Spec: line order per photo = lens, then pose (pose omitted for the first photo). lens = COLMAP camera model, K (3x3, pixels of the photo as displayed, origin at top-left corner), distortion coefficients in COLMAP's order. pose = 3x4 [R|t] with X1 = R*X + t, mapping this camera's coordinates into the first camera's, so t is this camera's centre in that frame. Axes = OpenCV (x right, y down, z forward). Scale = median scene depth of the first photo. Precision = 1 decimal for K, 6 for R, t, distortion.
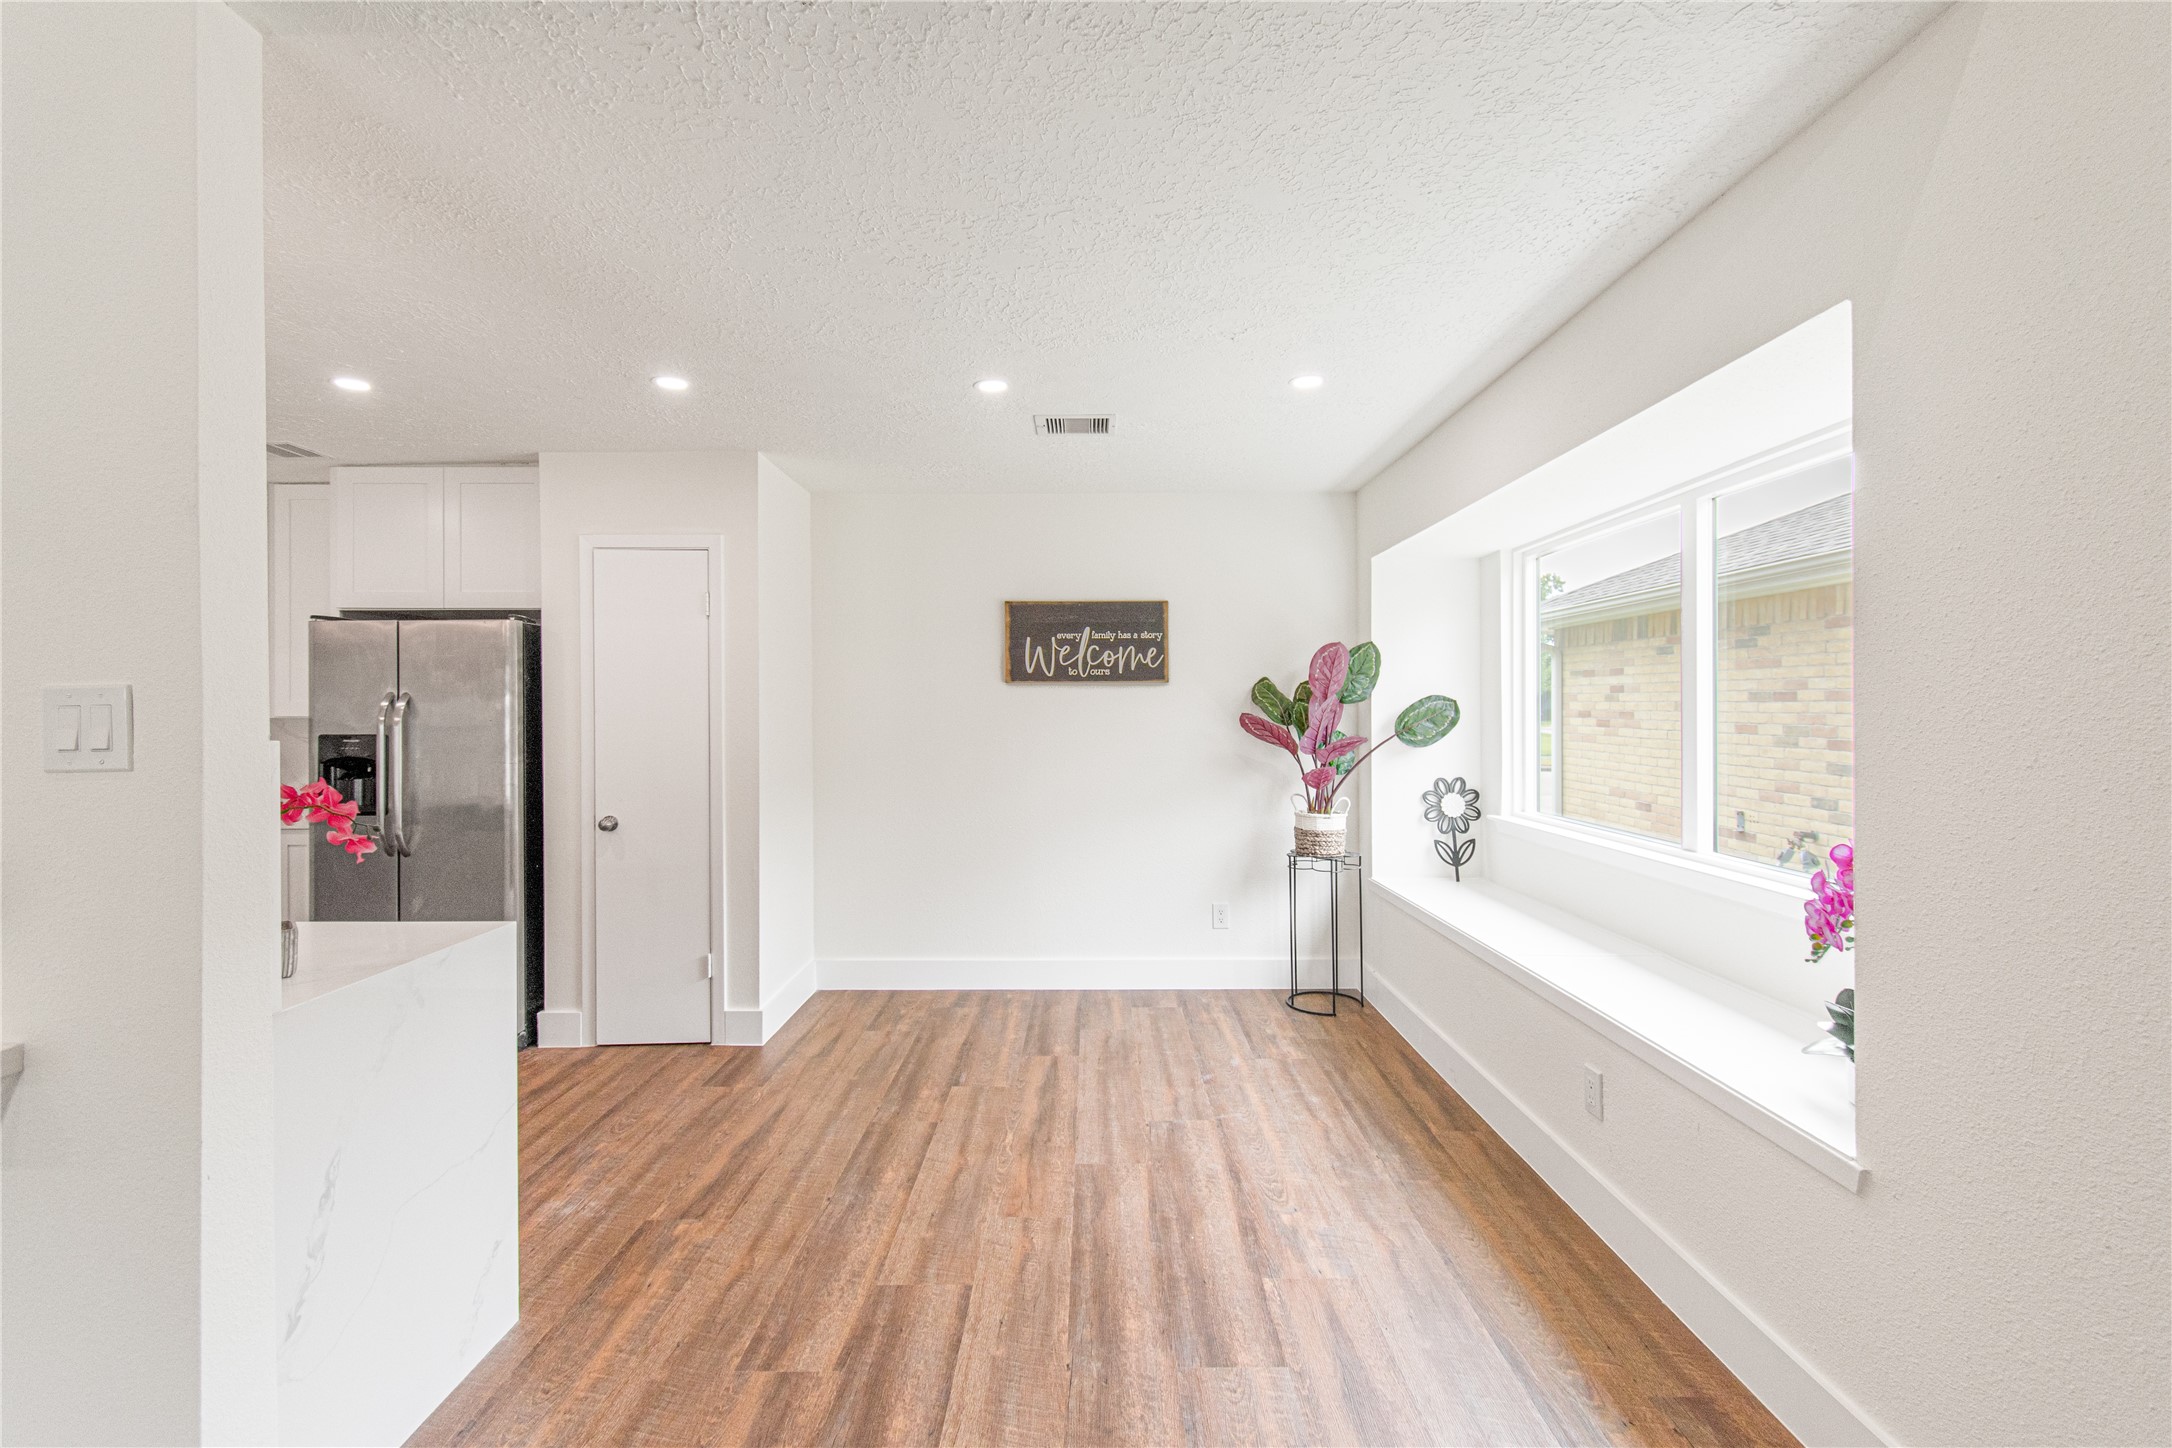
lens RADIAL K [[974.0, 0, 1089.1], [0, 974.0, 713.6], [0, 0, 1]] dist [0.001773, -0.000447]
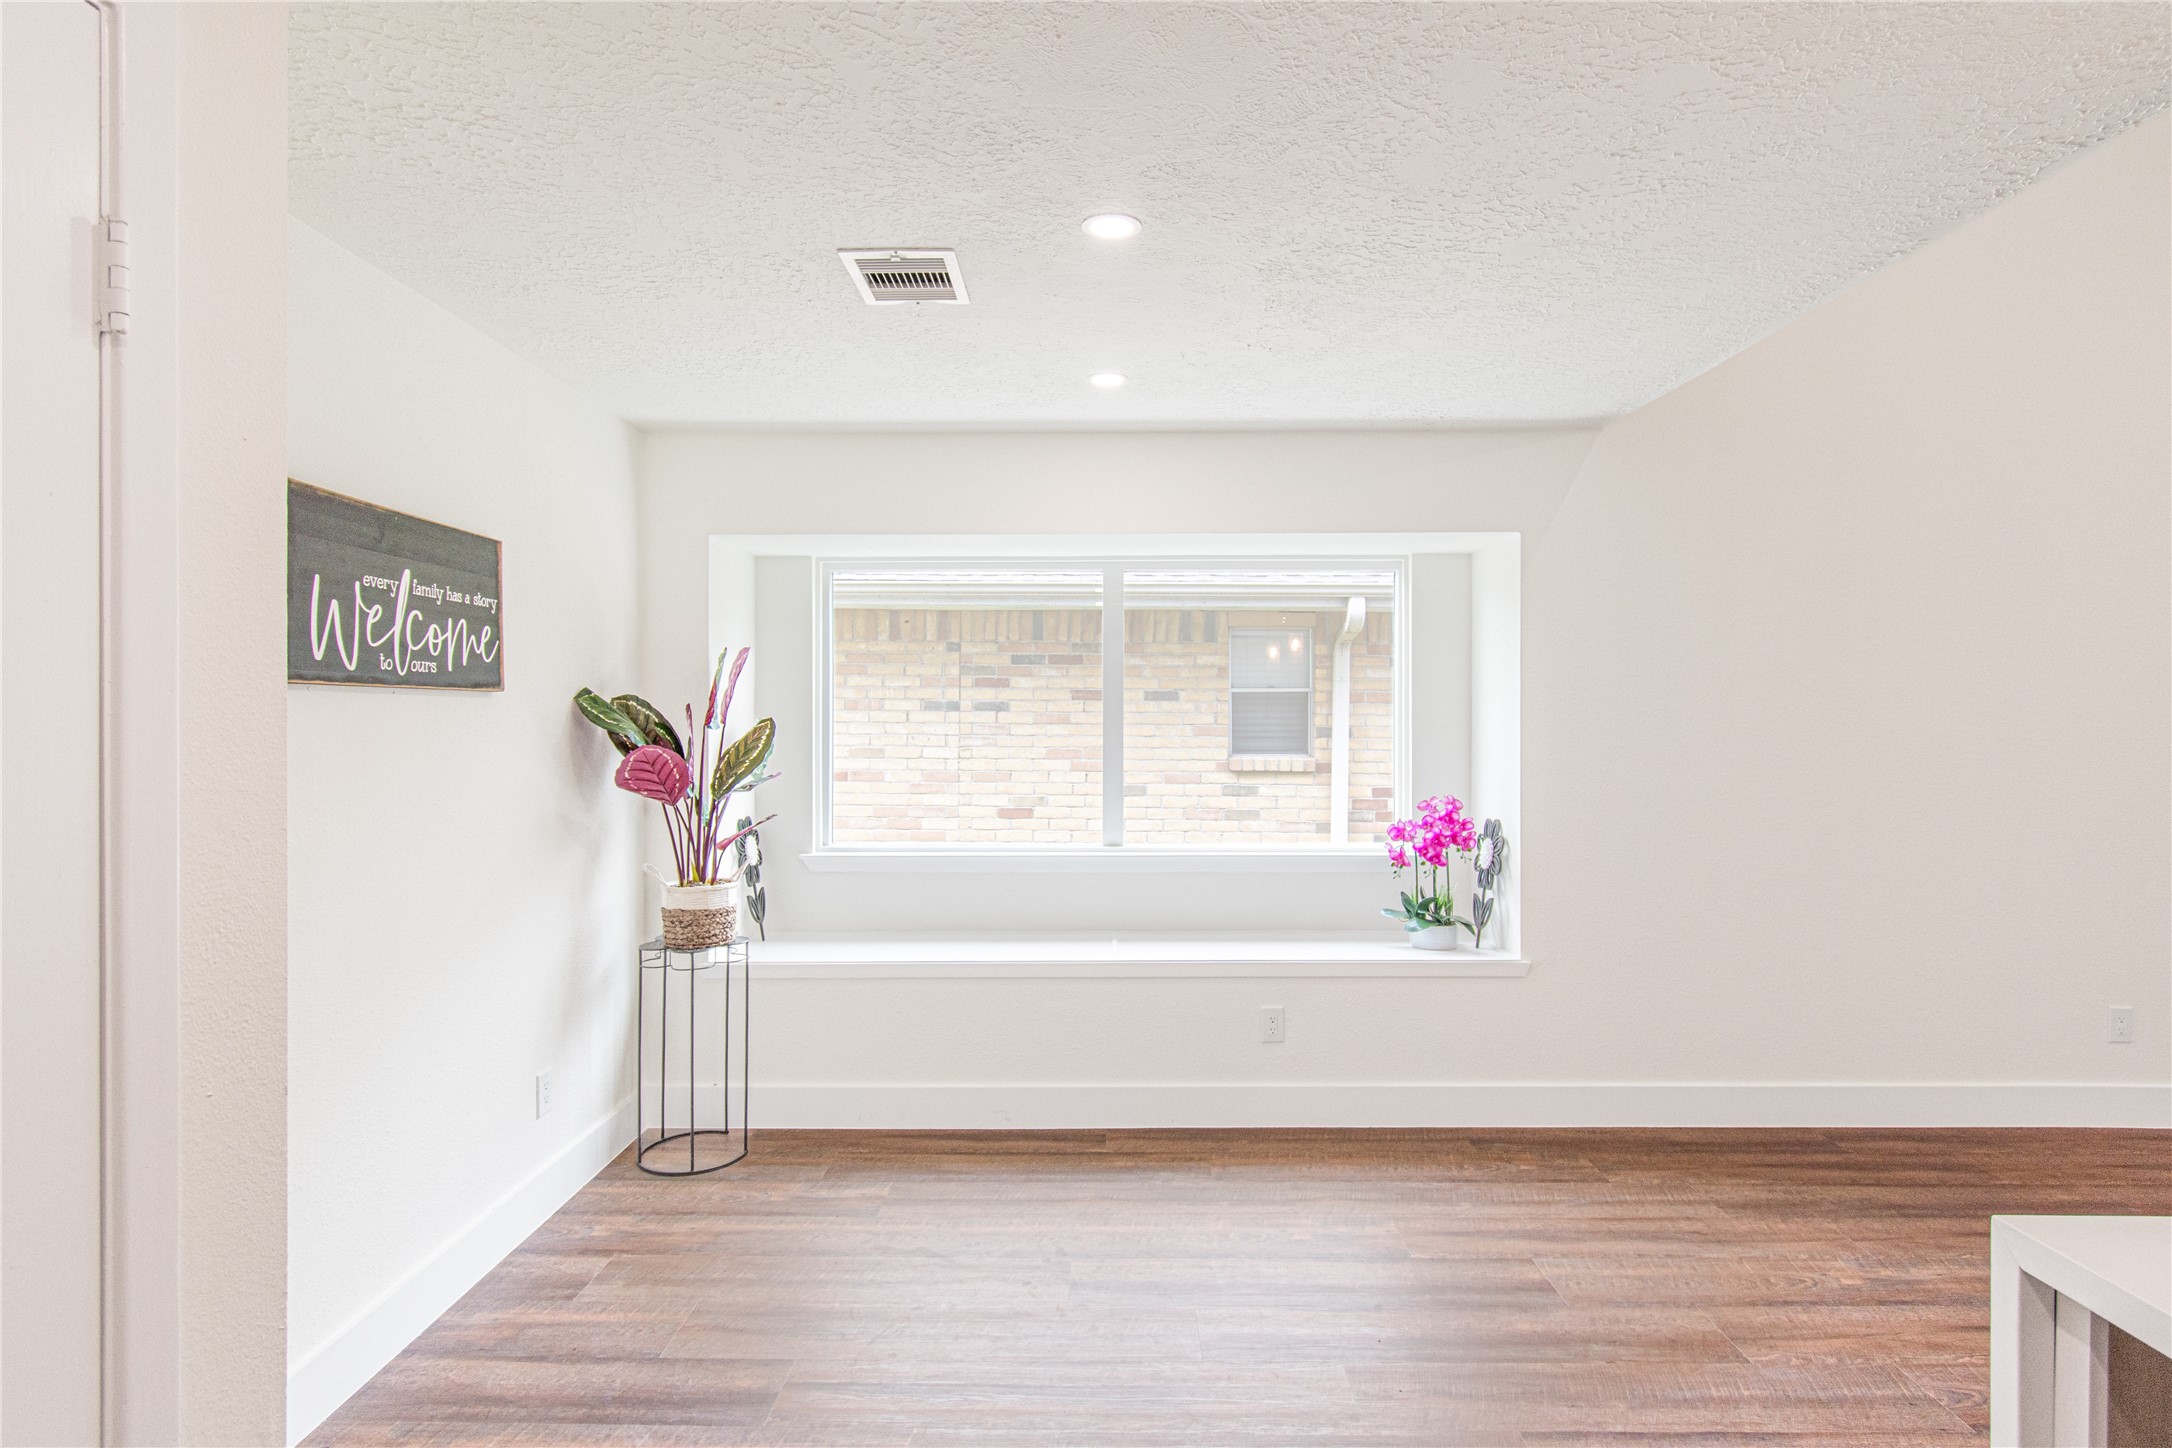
lens RADIAL K [[1085.7, 0, 1093.3], [0, 1085.7, 711.1], [0, 0, 1]] dist [0.002004, -0.002629]
pose [[-0.003157, 0.006582, 0.999973, -0.625715], [-0.003325, 0.999973, -0.006592, -0.022116], [-0.999989, -0.003345, -0.003135, 0.803364]]
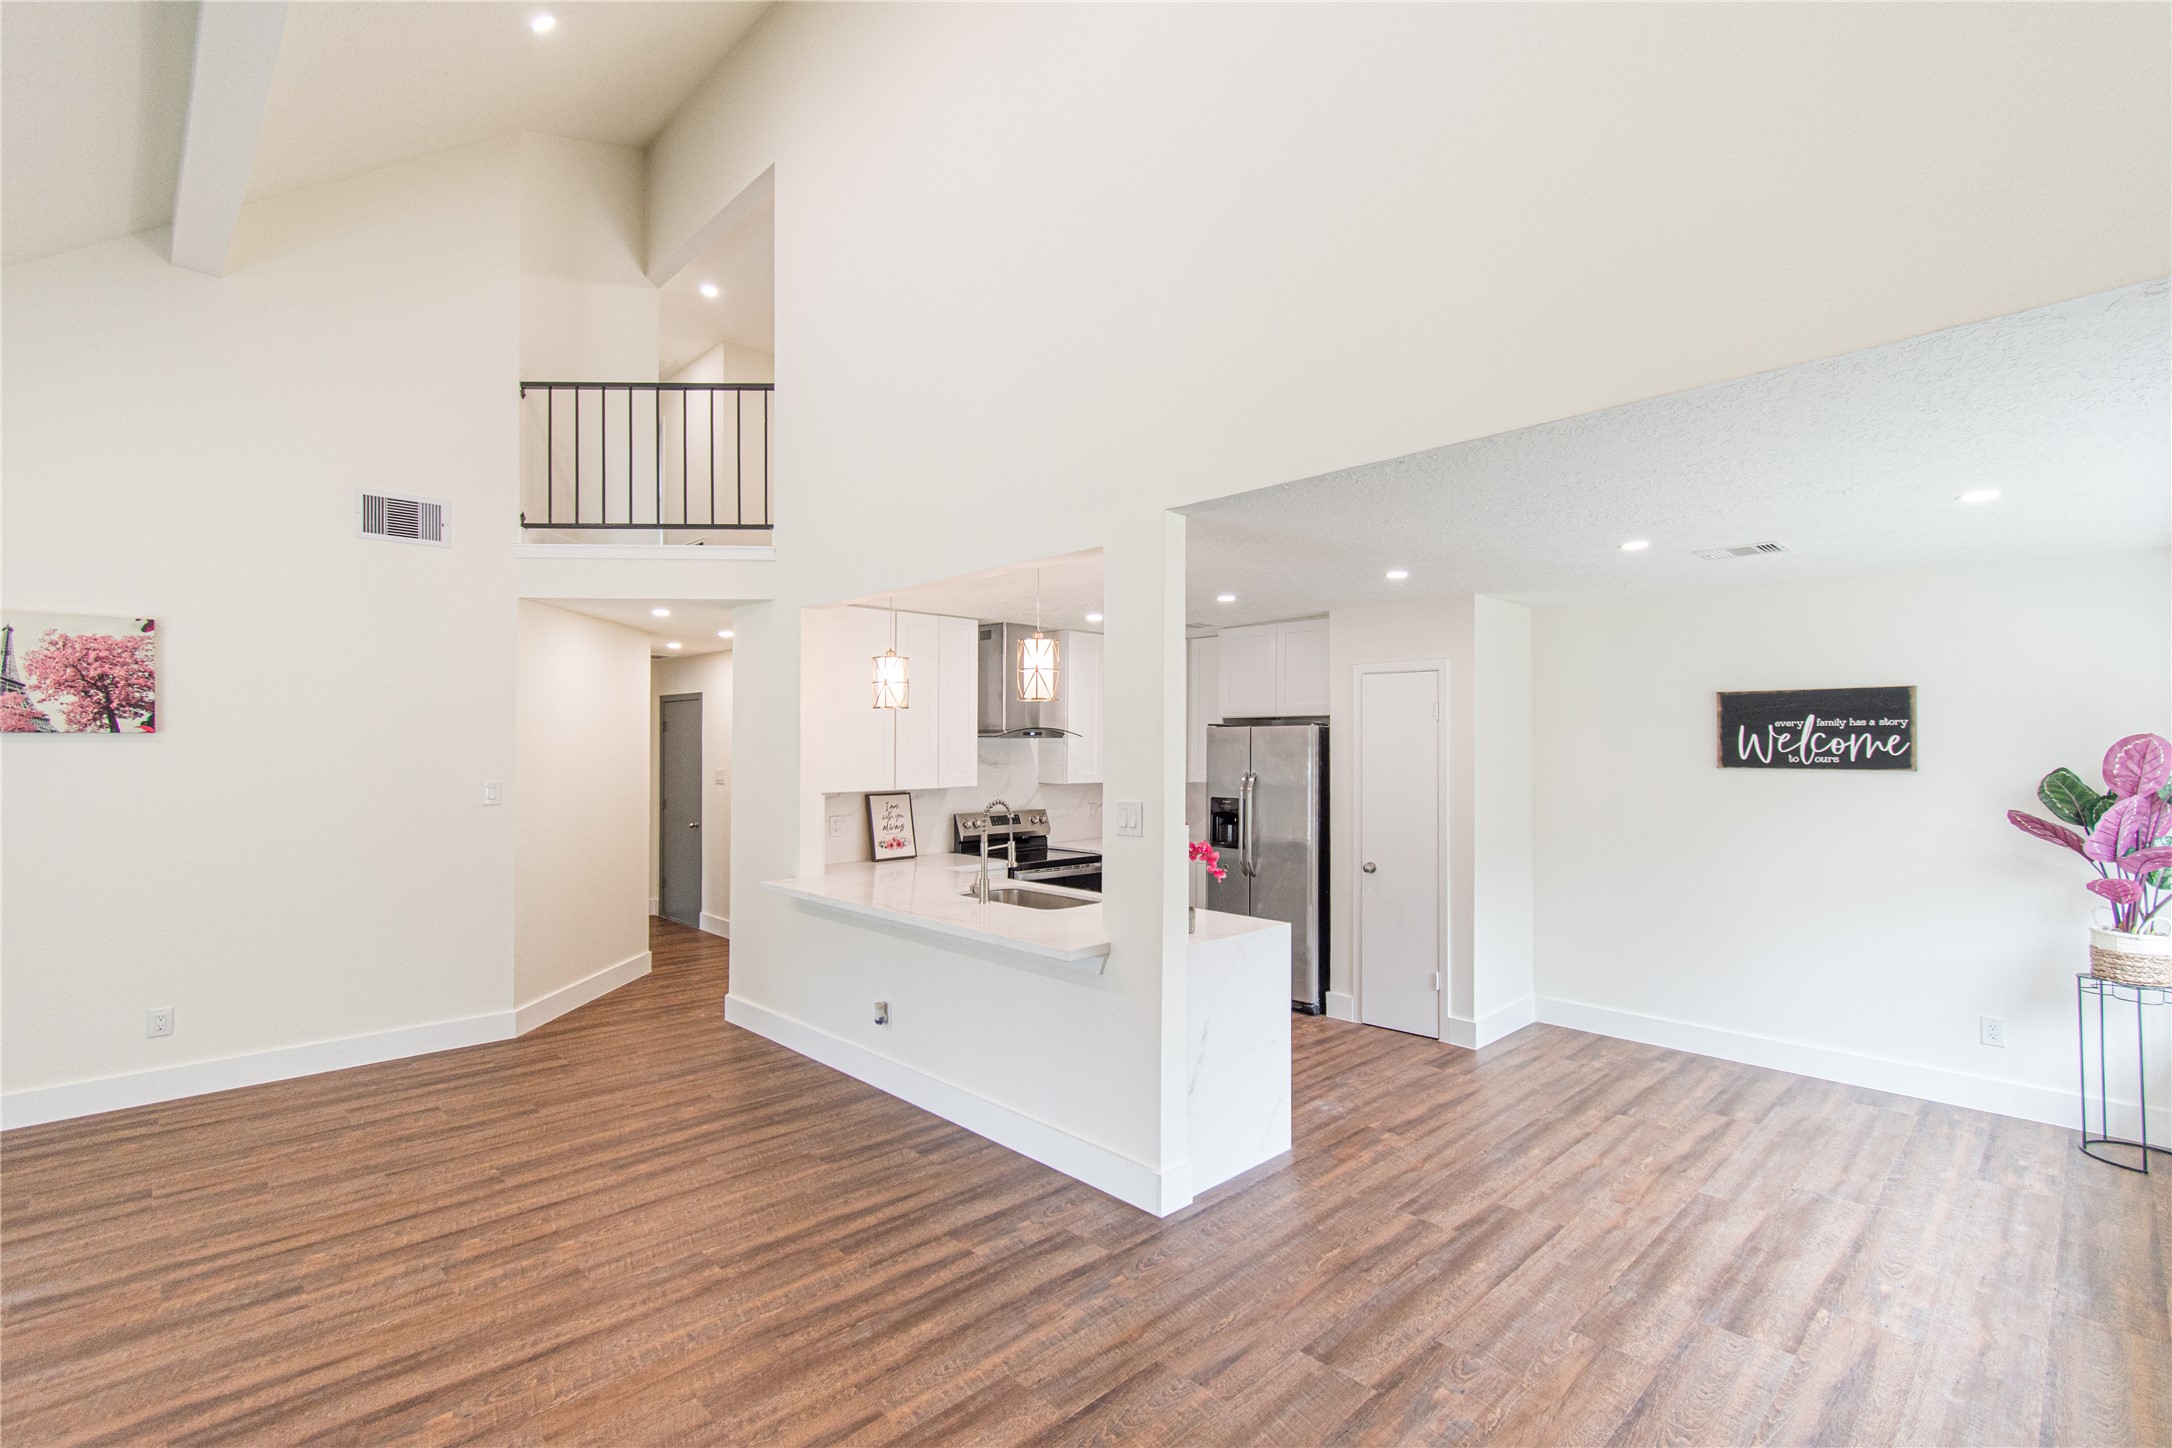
lens RADIAL K [[974.0, 0, 1095.1], [0, 974.0, 732.2], [0, 0, 1]] dist [0.001773, -0.000447]
pose [[0.698495, -0.005621, -0.715592, 0.241697], [-0.009233, 0.999815, -0.016866, -0.056259], [0.715555, 0.018388, 0.698314, -0.279096]]
